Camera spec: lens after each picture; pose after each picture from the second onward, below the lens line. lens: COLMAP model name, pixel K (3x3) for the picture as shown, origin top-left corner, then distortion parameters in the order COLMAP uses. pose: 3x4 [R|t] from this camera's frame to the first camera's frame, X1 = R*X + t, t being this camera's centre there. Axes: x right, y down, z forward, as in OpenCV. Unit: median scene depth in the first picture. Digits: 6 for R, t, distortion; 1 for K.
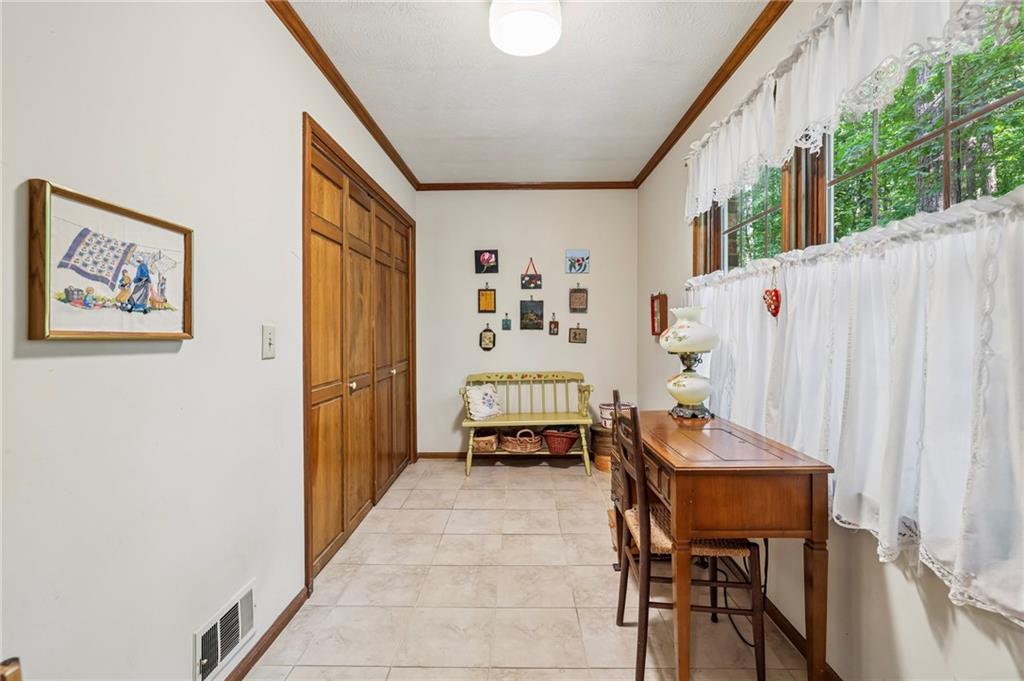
lens RADIAL K [[438.2, 0, 512.7], [0, 438.2, 332.3], [0, 0, 1]] dist [-0.004248, -0.000330]
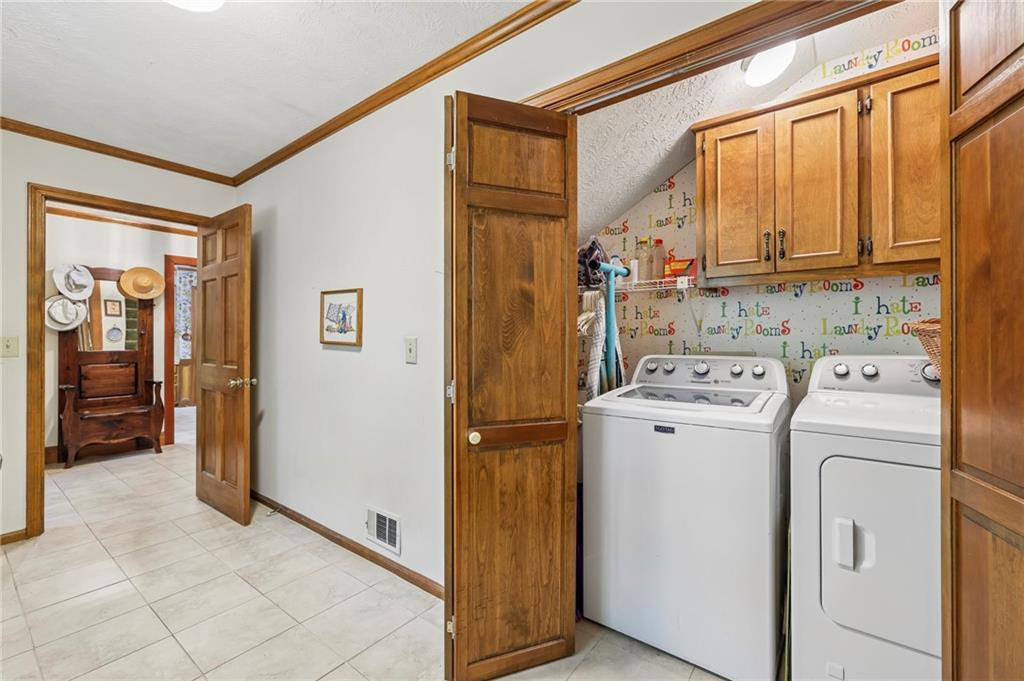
lens RADIAL K [[438.2, 0, 510.8], [0, 438.2, 337.4], [0, 0, 1]] dist [-0.004248, -0.000330]
pose [[-0.588386, 0.001374, -0.808579, 0.487847], [-0.004459, 0.999978, 0.004944, -0.037435], [0.808568, 0.006515, -0.588367, 3.044065]]
